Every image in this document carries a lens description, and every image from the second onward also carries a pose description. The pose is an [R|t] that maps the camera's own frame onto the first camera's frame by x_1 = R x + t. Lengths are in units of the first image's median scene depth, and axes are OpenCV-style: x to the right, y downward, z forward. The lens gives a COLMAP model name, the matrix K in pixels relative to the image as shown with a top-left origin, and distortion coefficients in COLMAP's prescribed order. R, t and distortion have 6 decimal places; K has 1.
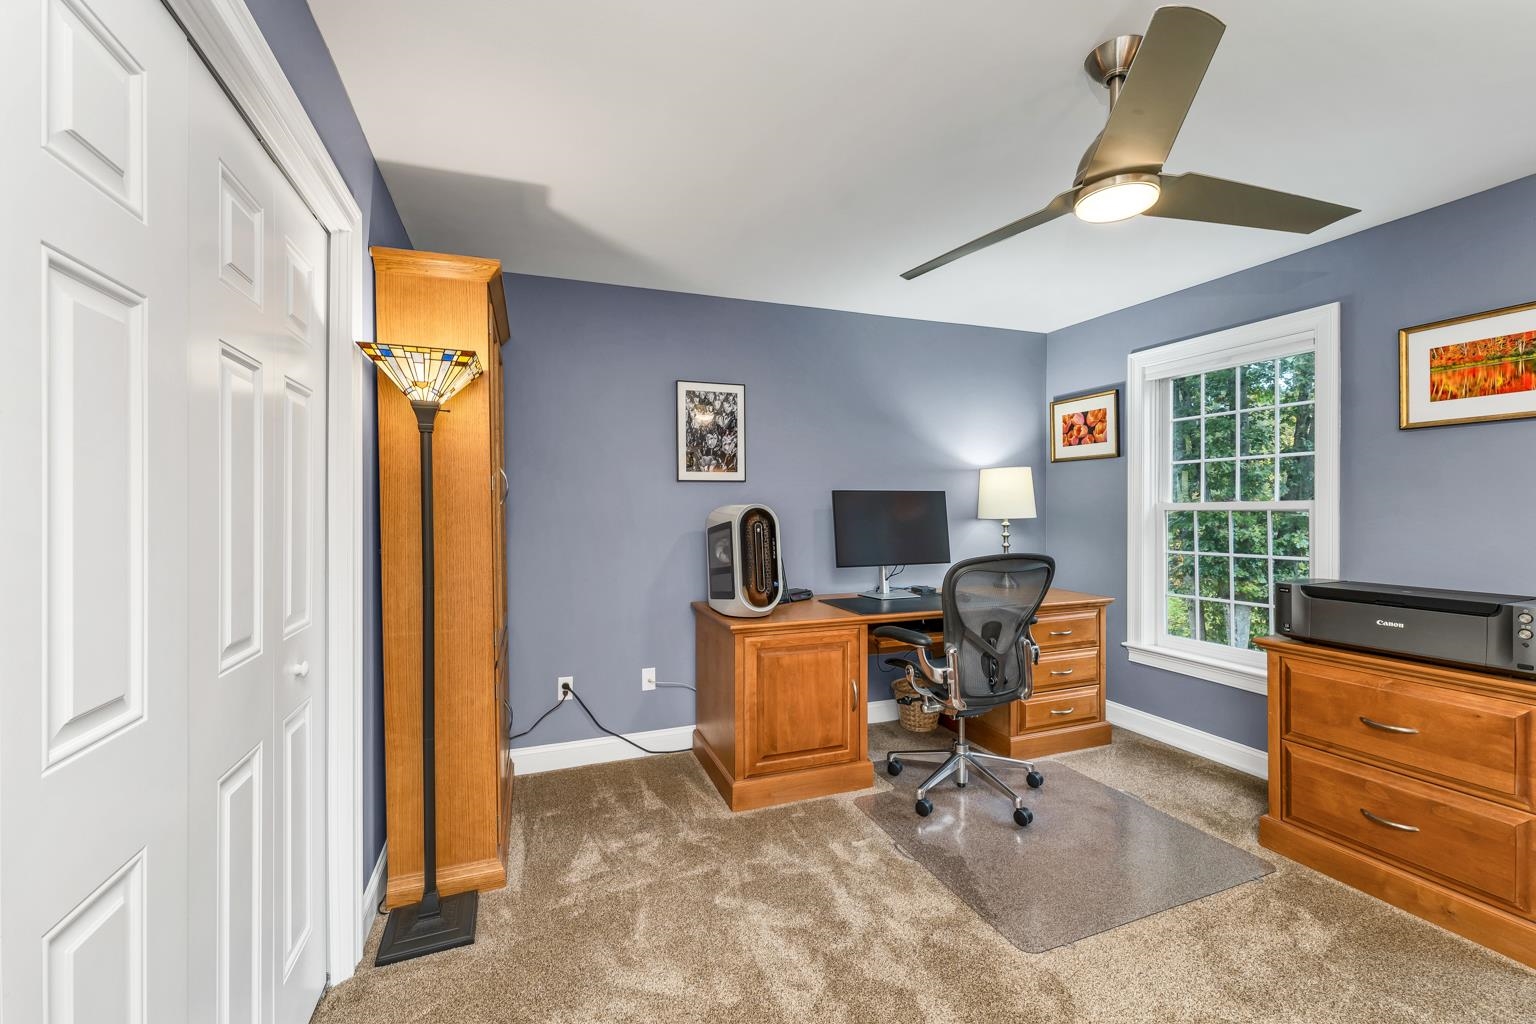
lens RADIAL K [[634.0, 0, 760.8], [0, 634.0, 510.9], [0, 0, 1]] dist [0.000862, -0.000211]
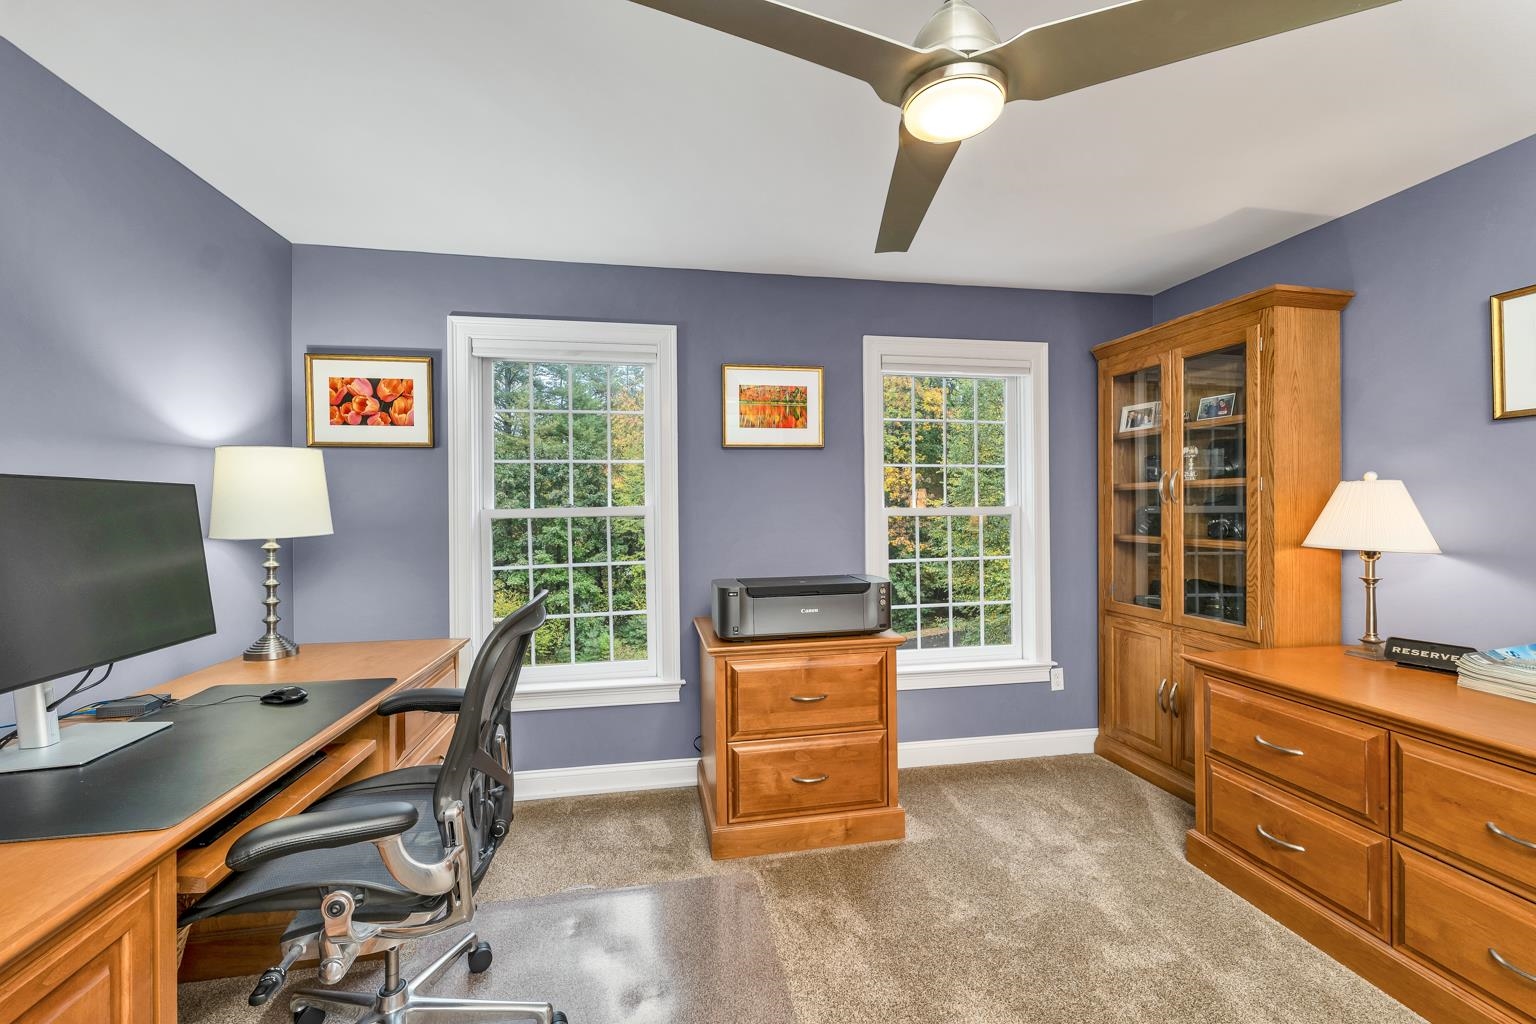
lens RADIAL K [[634.0, 0, 760.8], [0, 634.0, 510.9], [0, 0, 1]] dist [0.000862, -0.000211]
pose [[0.174142, -0.004058, 0.984712, -0.107708], [0.014427, 0.999895, 0.001569, -0.007069], [-0.984615, 0.013933, 0.174183, 0.503855]]
